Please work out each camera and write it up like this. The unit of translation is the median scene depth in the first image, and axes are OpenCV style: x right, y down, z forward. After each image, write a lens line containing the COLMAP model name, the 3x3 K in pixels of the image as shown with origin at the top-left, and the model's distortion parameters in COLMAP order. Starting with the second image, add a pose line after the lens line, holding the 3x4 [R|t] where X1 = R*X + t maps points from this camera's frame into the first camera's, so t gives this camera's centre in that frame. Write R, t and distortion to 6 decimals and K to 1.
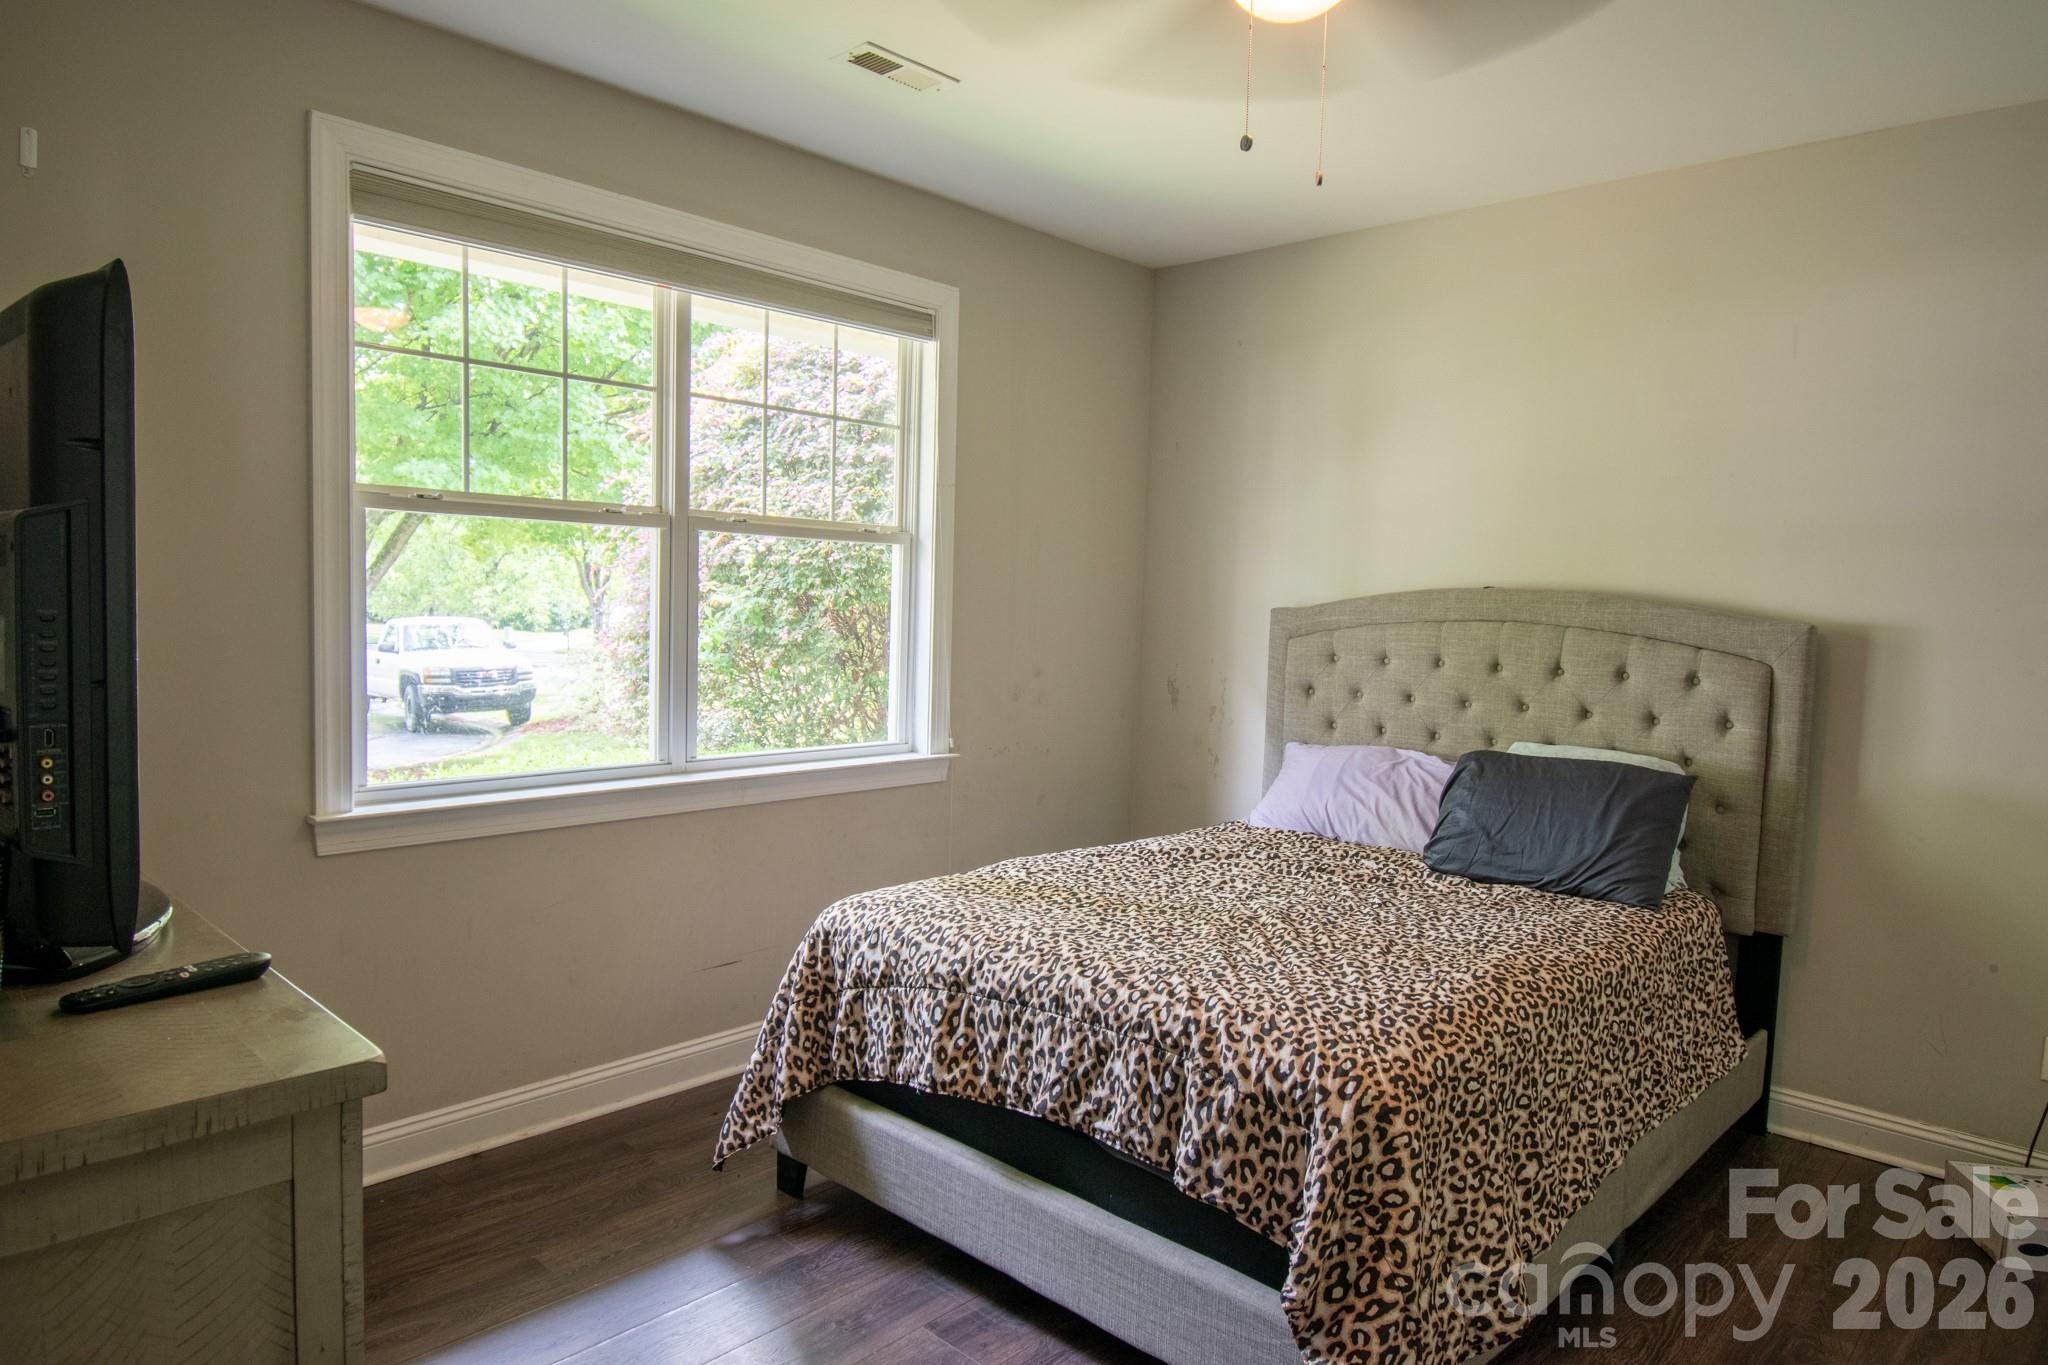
lens RADIAL K [[1243.2, 0, 1015.8], [0, 1243.2, 676.7], [0, 0, 1]] dist [0.001864, -0.015295]
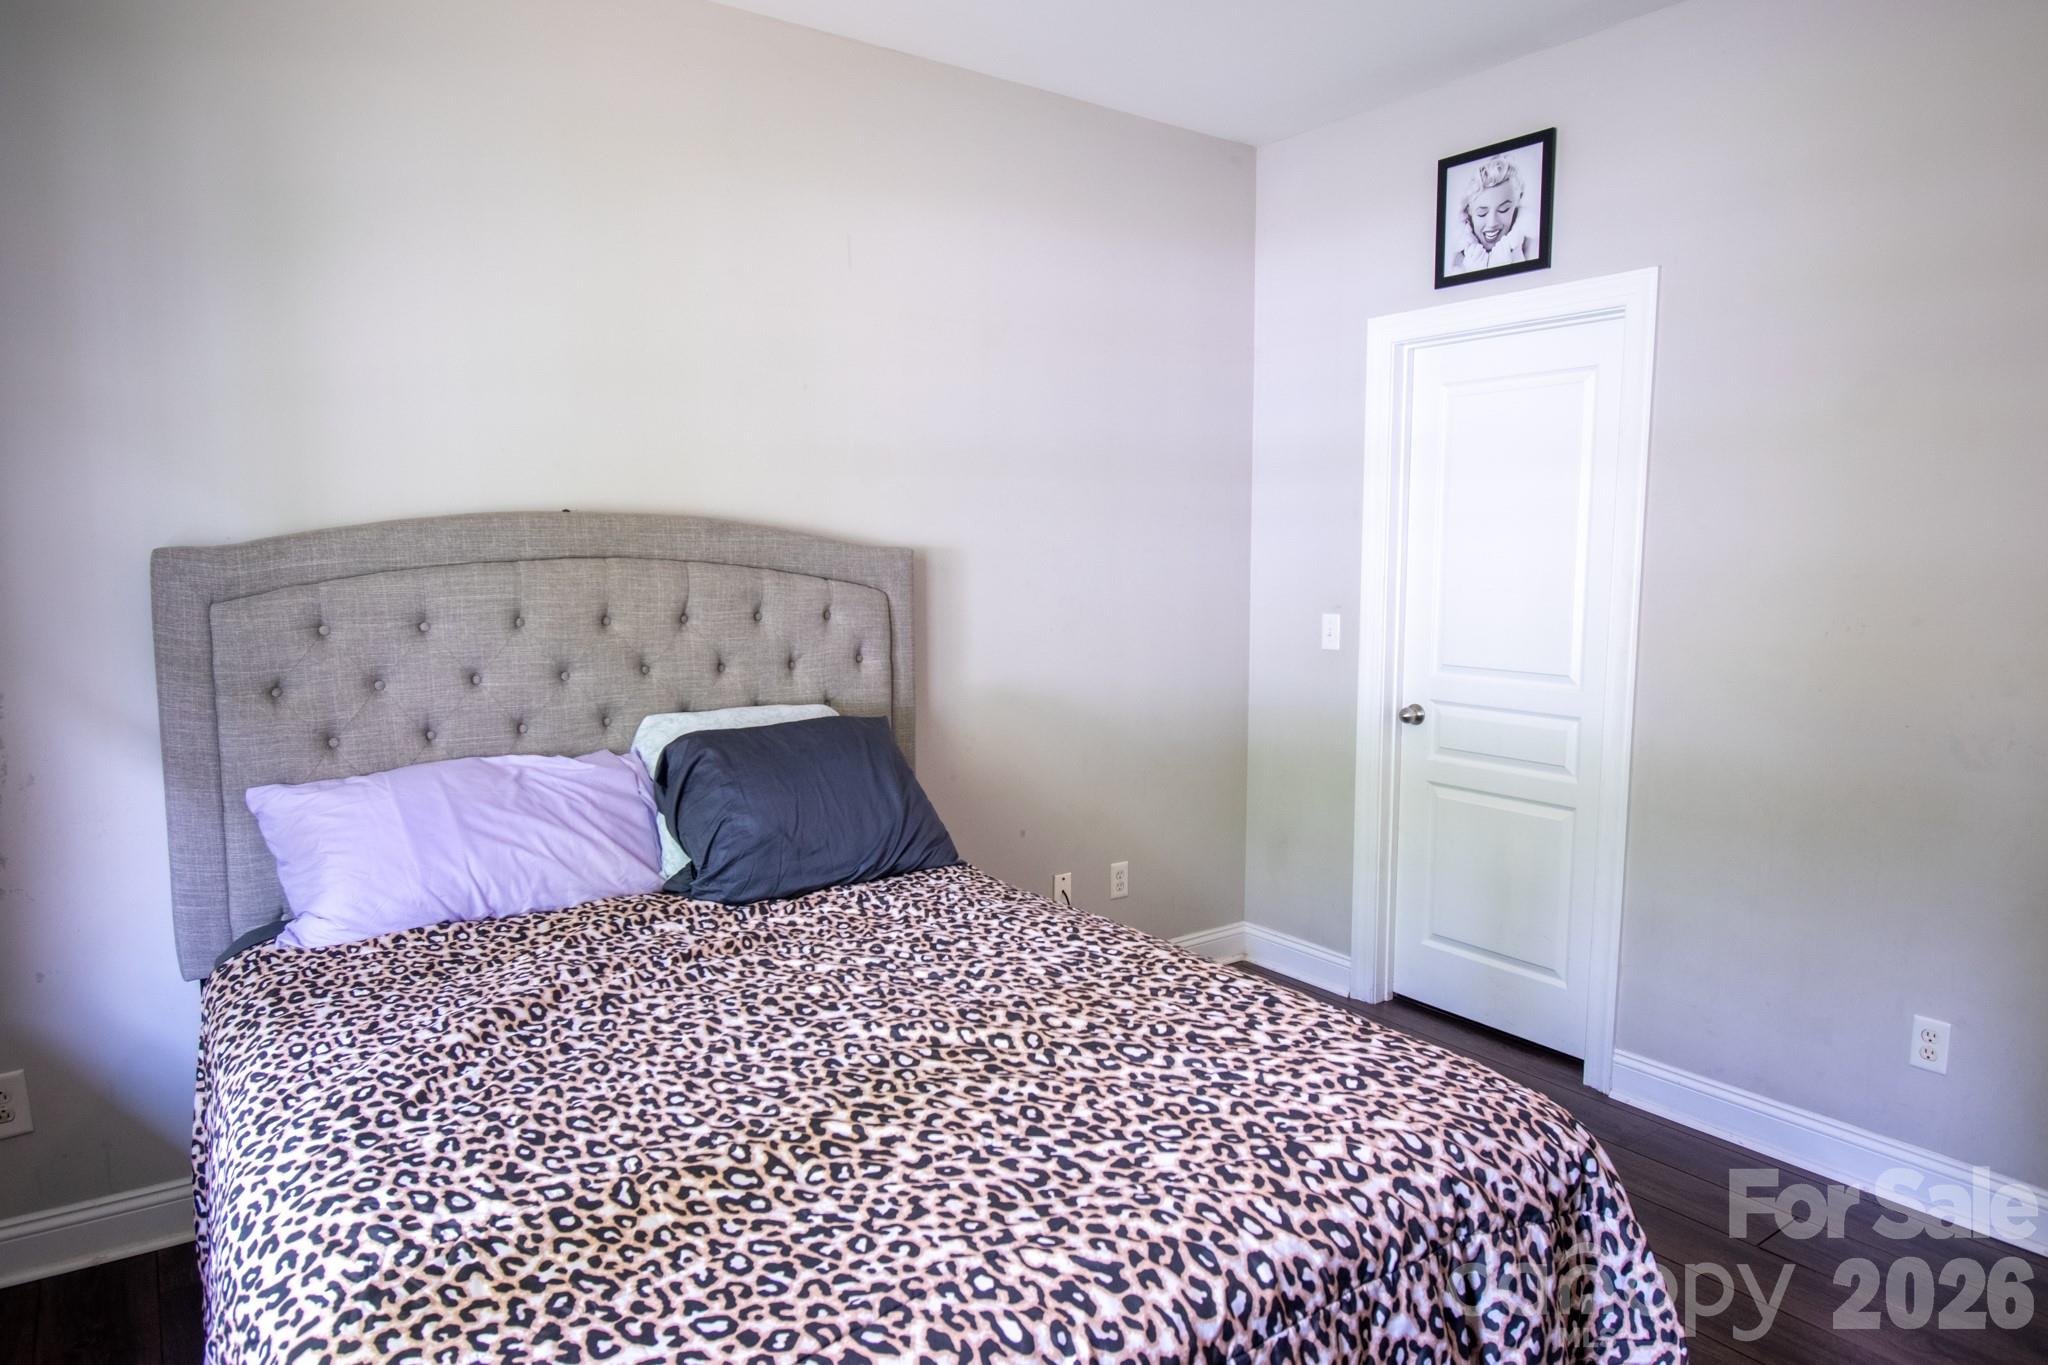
lens RADIAL K [[1243.2, 0, 1032.6], [0, 1243.2, 687.9], [0, 0, 1]] dist [0.001864, -0.015295]
pose [[0.183122, -0.138746, 0.973250, -0.299802], [0.065099, 0.989529, 0.128818, -0.048148], [-0.980932, 0.039768, 0.190236, 0.642030]]
